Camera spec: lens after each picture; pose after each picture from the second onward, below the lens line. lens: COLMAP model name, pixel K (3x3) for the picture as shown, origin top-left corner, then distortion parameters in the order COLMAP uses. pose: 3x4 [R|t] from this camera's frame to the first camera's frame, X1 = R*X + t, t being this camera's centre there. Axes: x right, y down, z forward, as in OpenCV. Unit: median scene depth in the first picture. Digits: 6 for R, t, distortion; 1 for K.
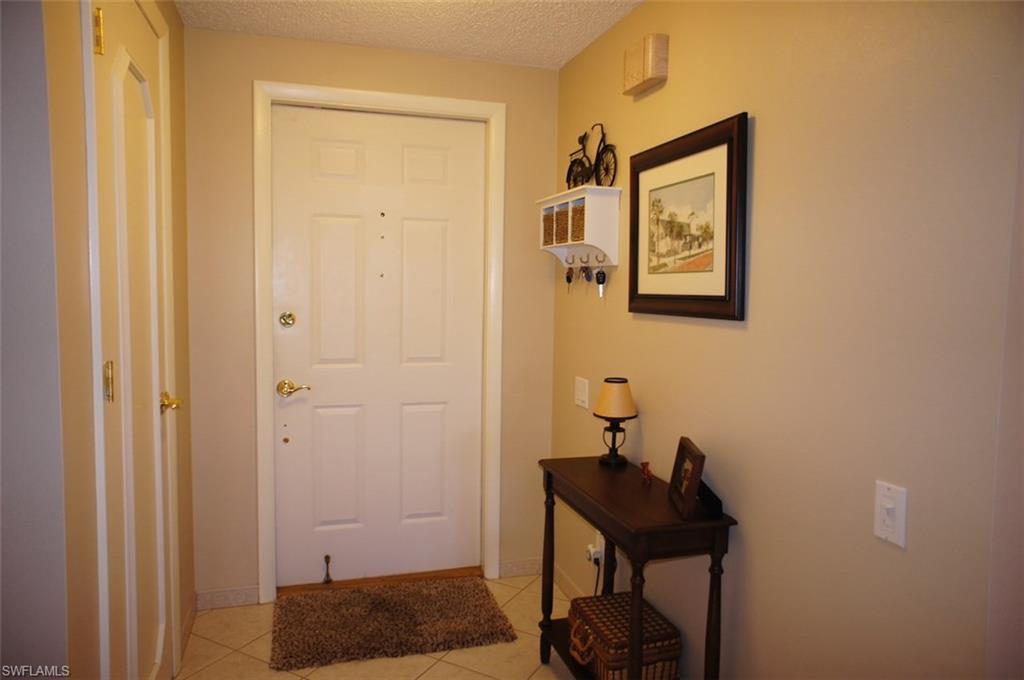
lens RADIAL K [[693.0, 0, 507.9], [0, 693.0, 336.0], [0, 0, 1]] dist [-0.010575, -0.000153]
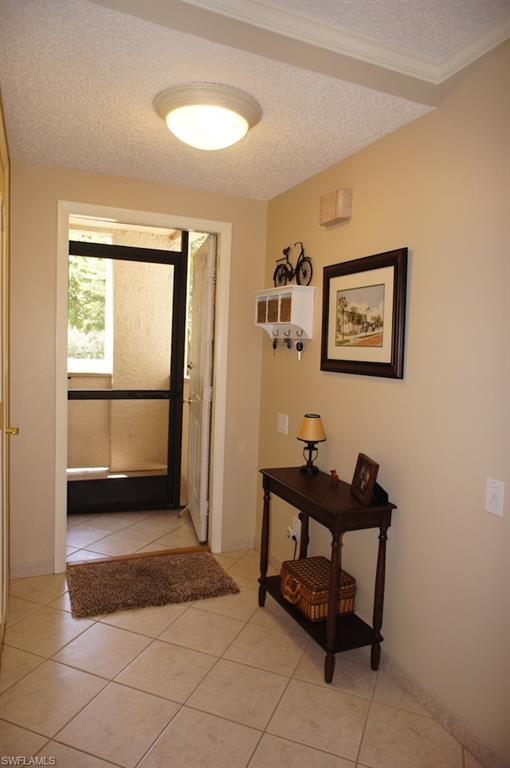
lens RADIAL K [[519.7, 0, 255.0], [0, 519.7, 384.0], [0, 0, 1]] dist [-0.010575, -0.000153]
pose [[0.992522, 0.013477, 0.121320, -0.104783], [-0.014257, 0.999883, 0.005568, -0.010066], [-0.121231, -0.007256, 0.992598, -0.102491]]
